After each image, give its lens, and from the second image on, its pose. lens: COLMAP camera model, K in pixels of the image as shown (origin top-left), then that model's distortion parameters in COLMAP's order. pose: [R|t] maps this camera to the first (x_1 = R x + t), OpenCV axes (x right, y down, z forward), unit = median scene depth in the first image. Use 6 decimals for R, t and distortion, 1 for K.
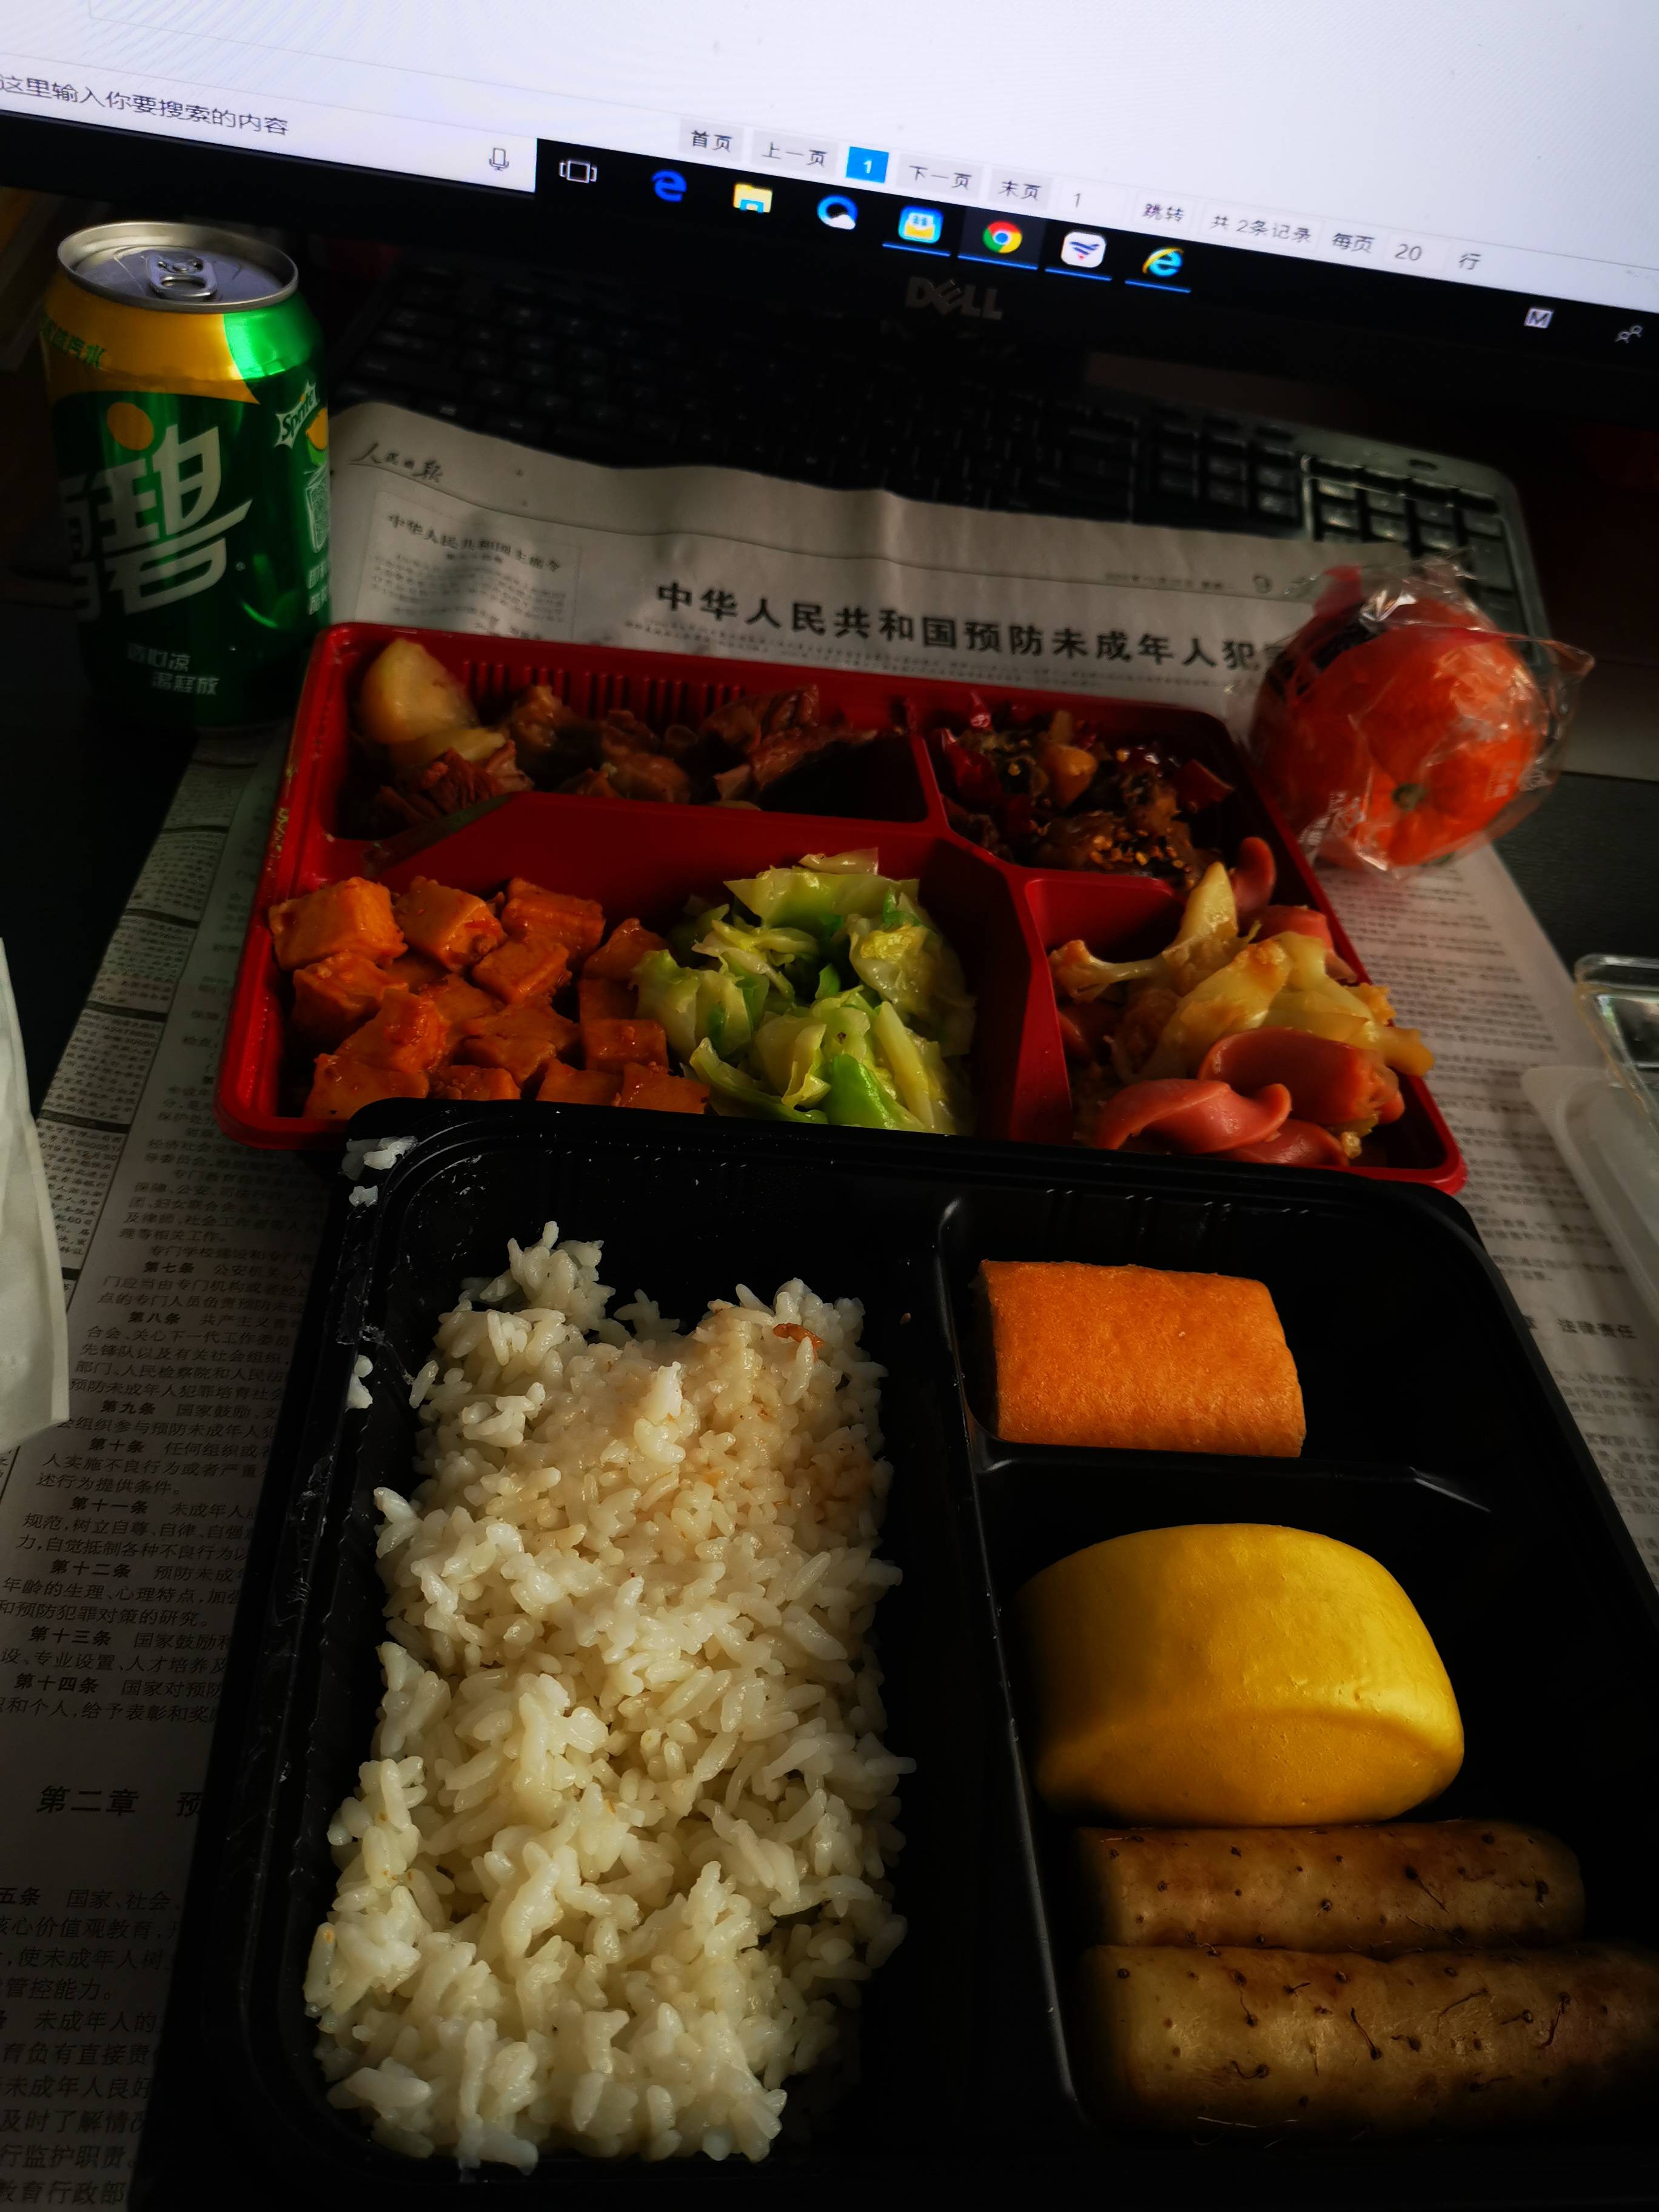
lens RADIAL K [[1722.8, 0, 829.5], [0, 1722.8, 1106.0], [0, 0, 1]] dist [0.025055, -0.045691]
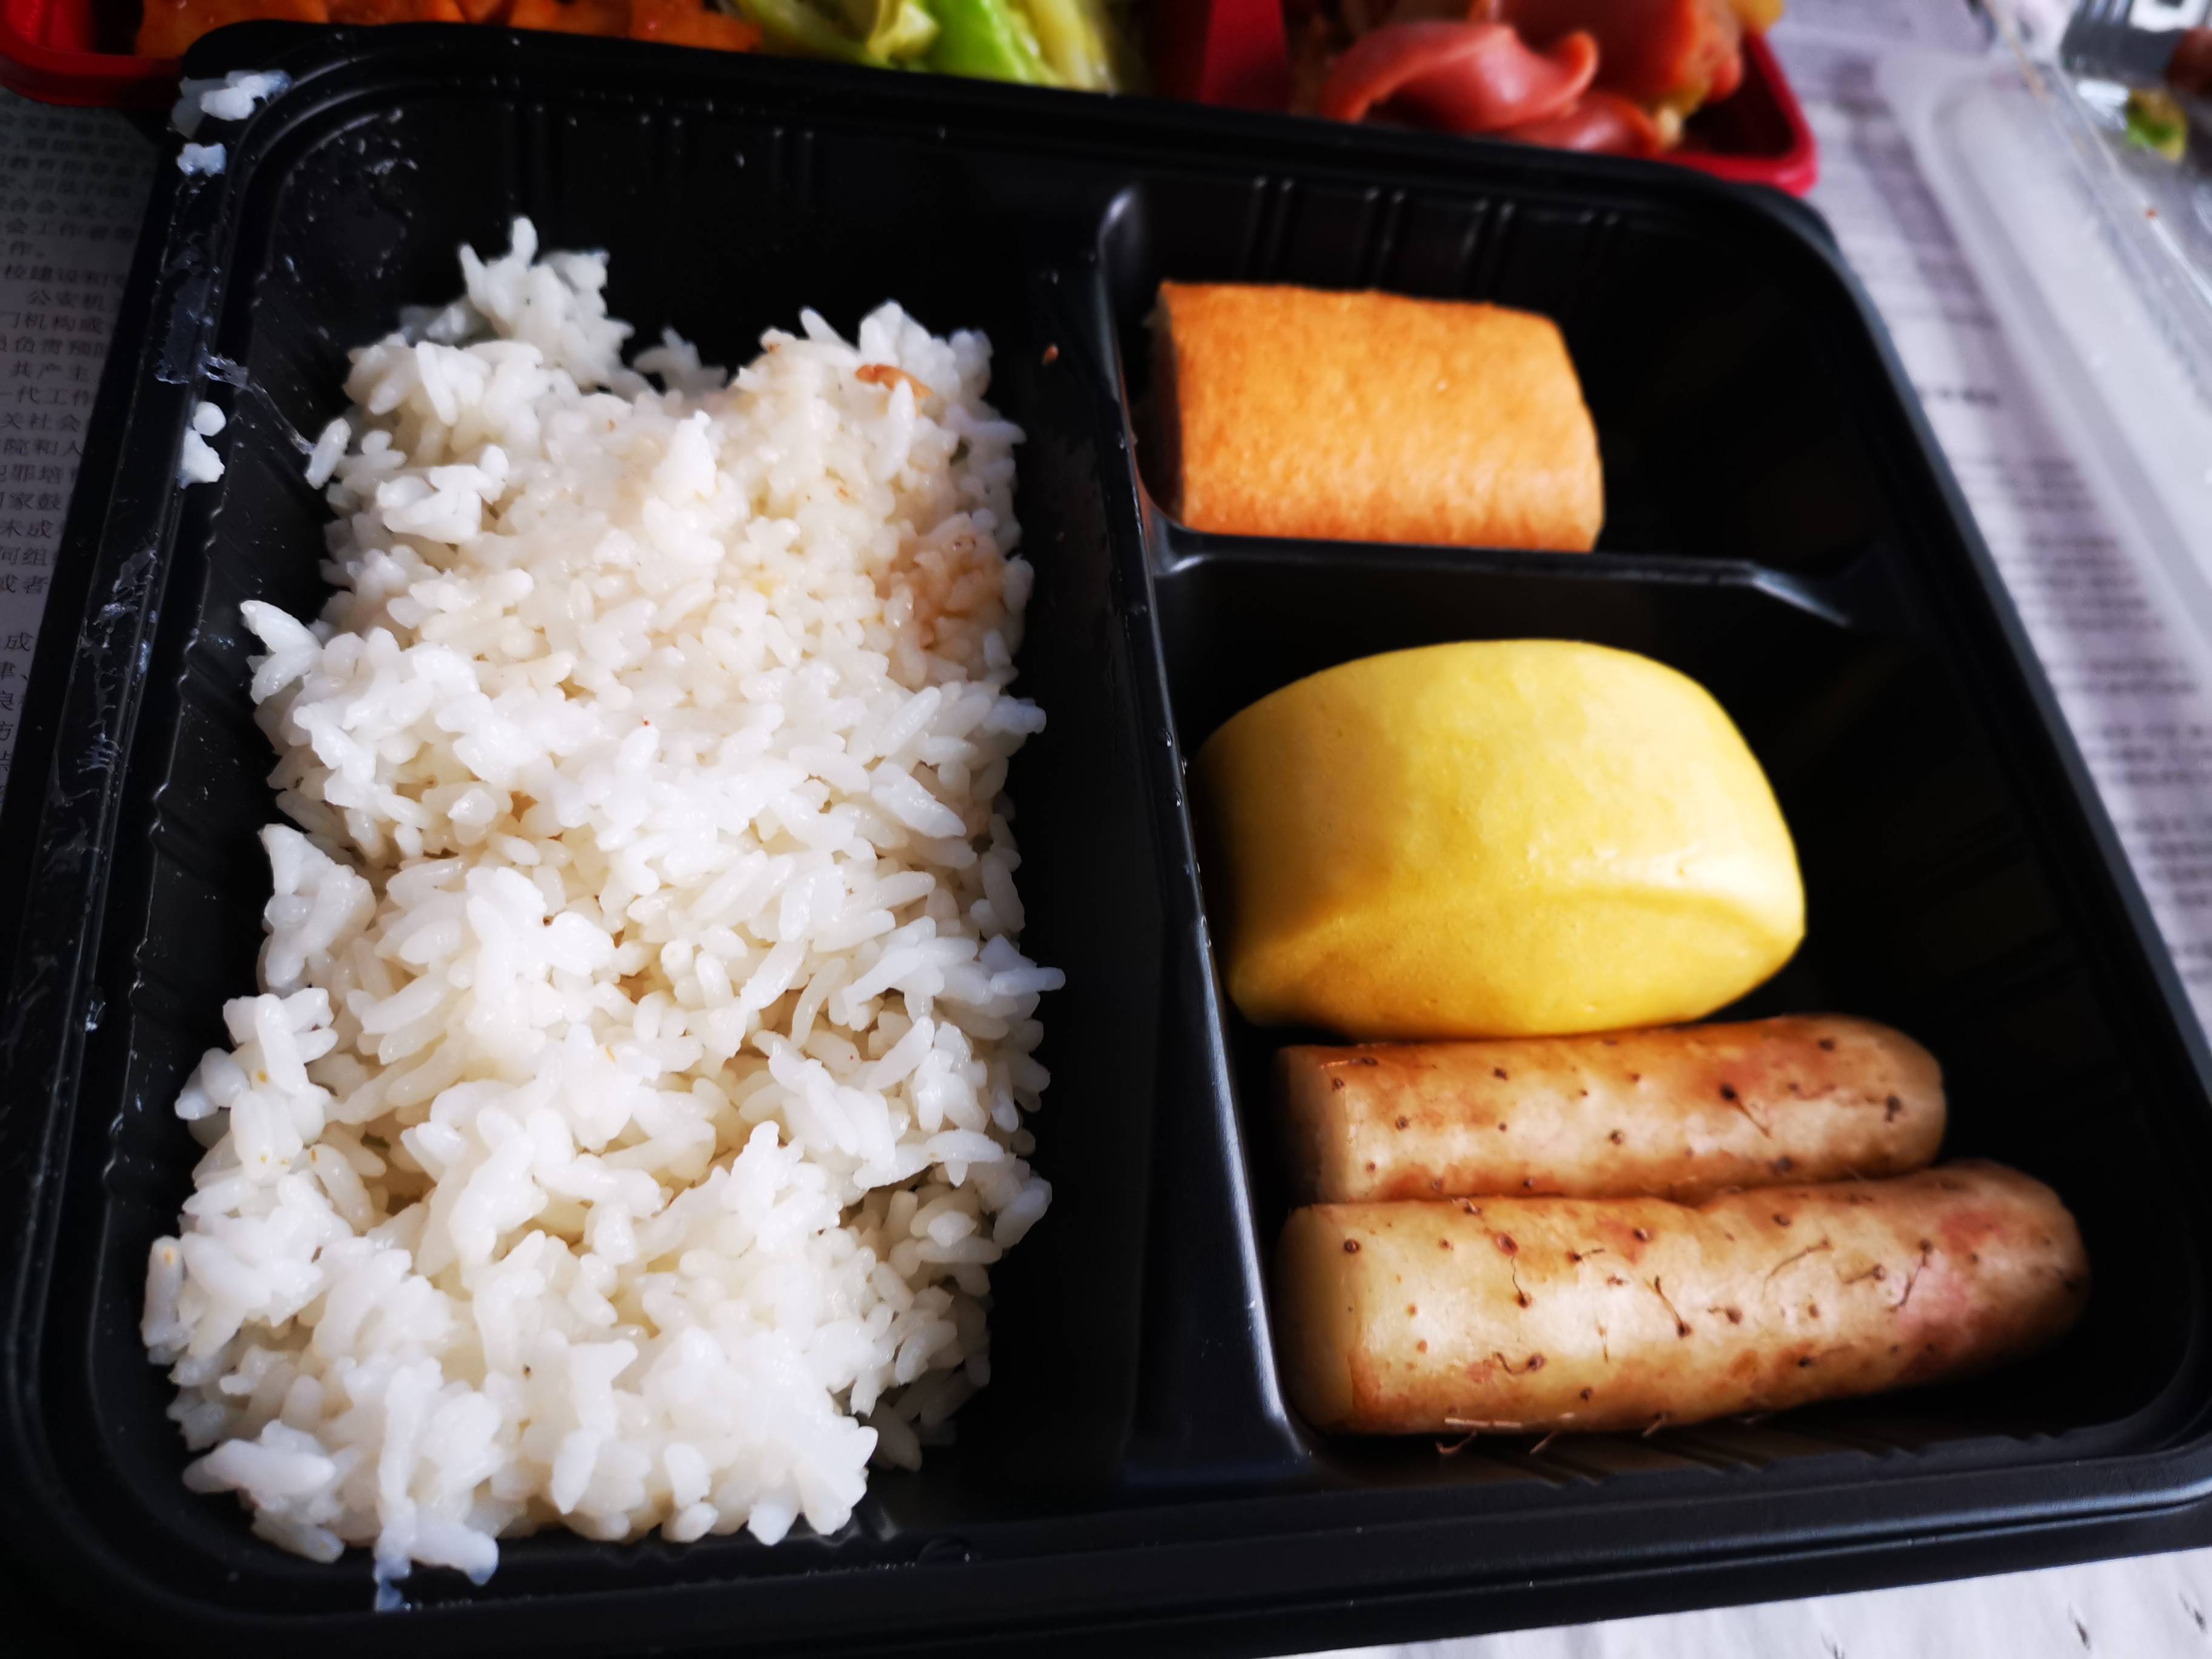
lens RADIAL K [[1722.8, 0, 1106.0], [0, 1722.8, 829.5], [0, 0, 1]] dist [0.025055, -0.045691]
pose [[0.998156, -0.018884, 0.057690, 0.024404], [-0.000402, 0.948302, 0.317368, 0.089080], [-0.060700, -0.316806, 0.946546, 0.310179]]
